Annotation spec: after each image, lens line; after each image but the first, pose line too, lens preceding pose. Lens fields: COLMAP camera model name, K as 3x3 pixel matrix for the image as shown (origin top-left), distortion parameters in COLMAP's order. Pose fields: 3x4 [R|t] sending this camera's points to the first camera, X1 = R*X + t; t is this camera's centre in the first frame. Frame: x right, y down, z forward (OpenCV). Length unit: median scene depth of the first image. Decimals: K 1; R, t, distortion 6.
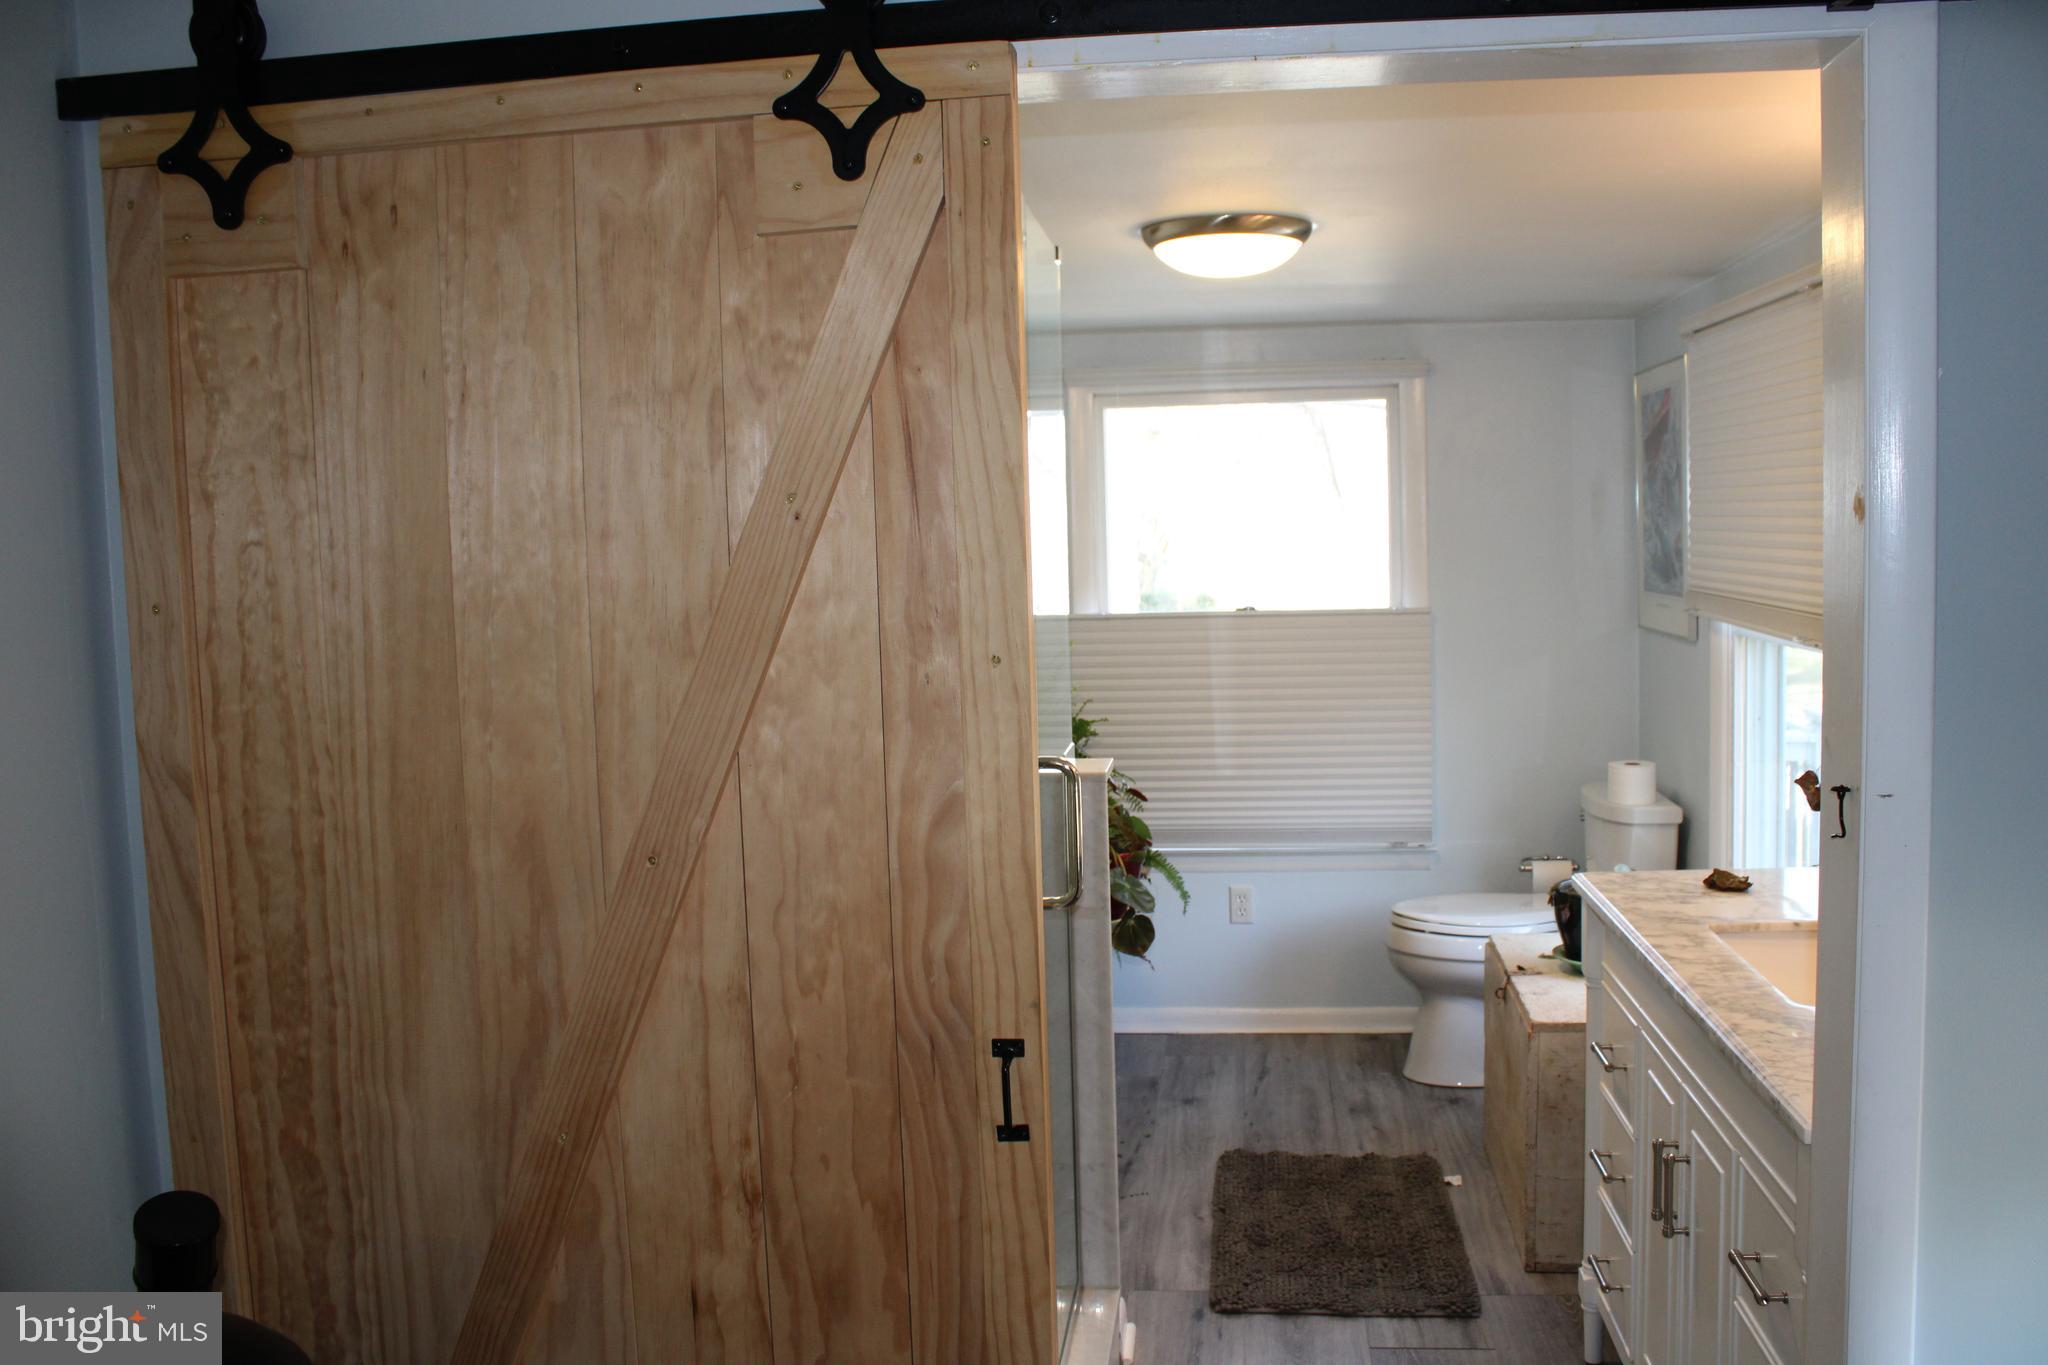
lens RADIAL K [[1685.5, 0, 1034.4], [0, 1685.5, 666.9], [0, 0, 1]] dist [-0.172352, 0.145847]
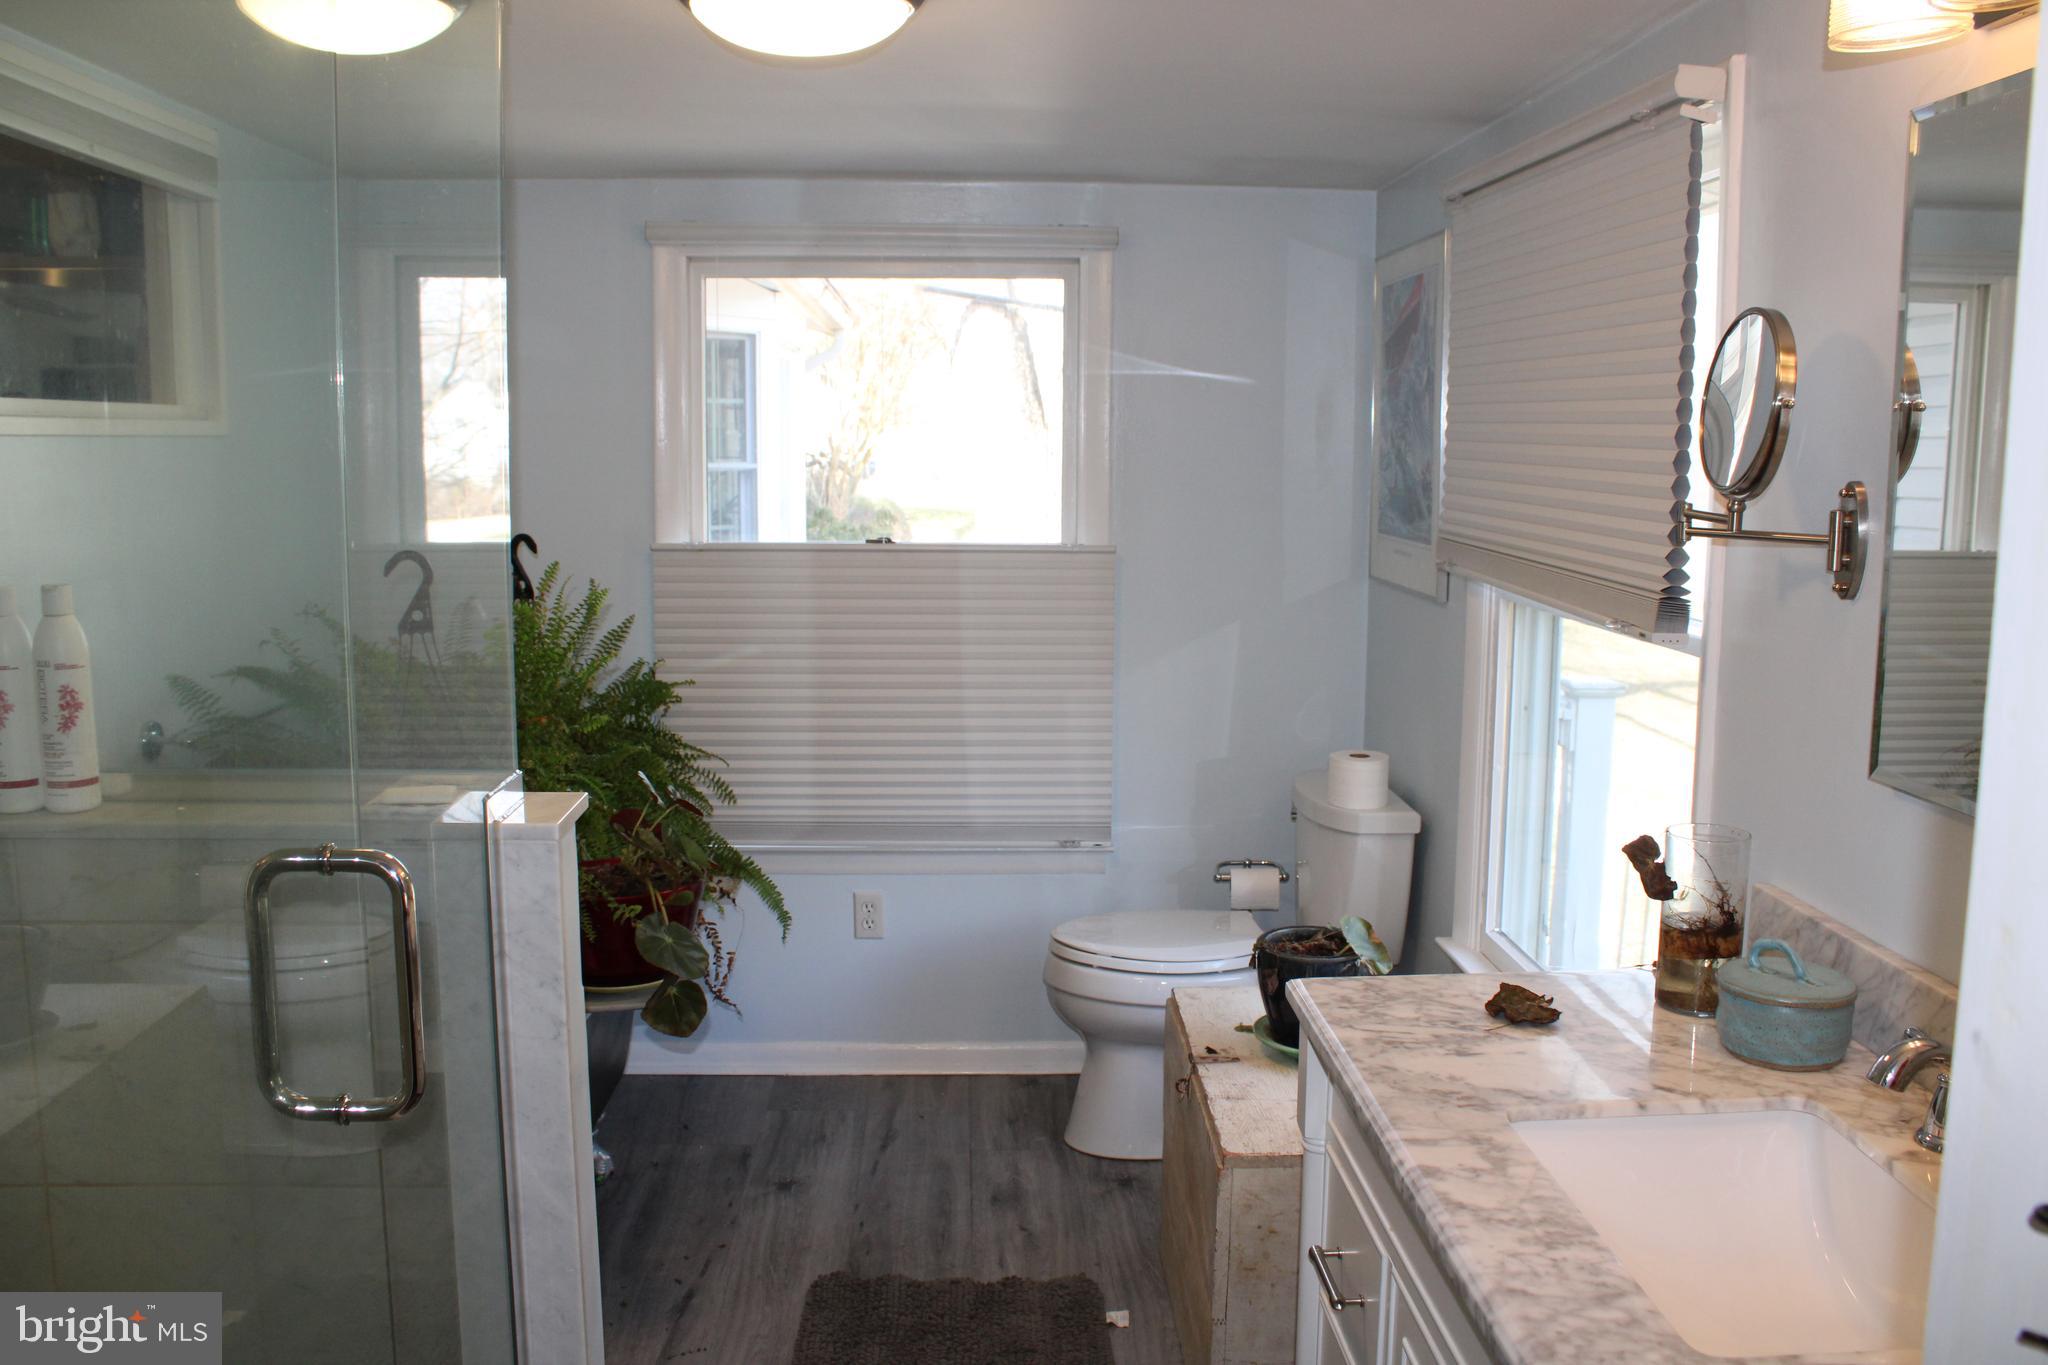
lens RADIAL K [[1685.5, 0, 1023.9], [0, 1685.5, 676.4], [0, 0, 1]] dist [-0.172352, 0.145847]
pose [[0.986312, 0.011638, 0.164481, 0.080204], [-0.021442, 0.998089, 0.057957, -0.023028], [-0.163492, -0.060690, 0.984676, 0.267264]]
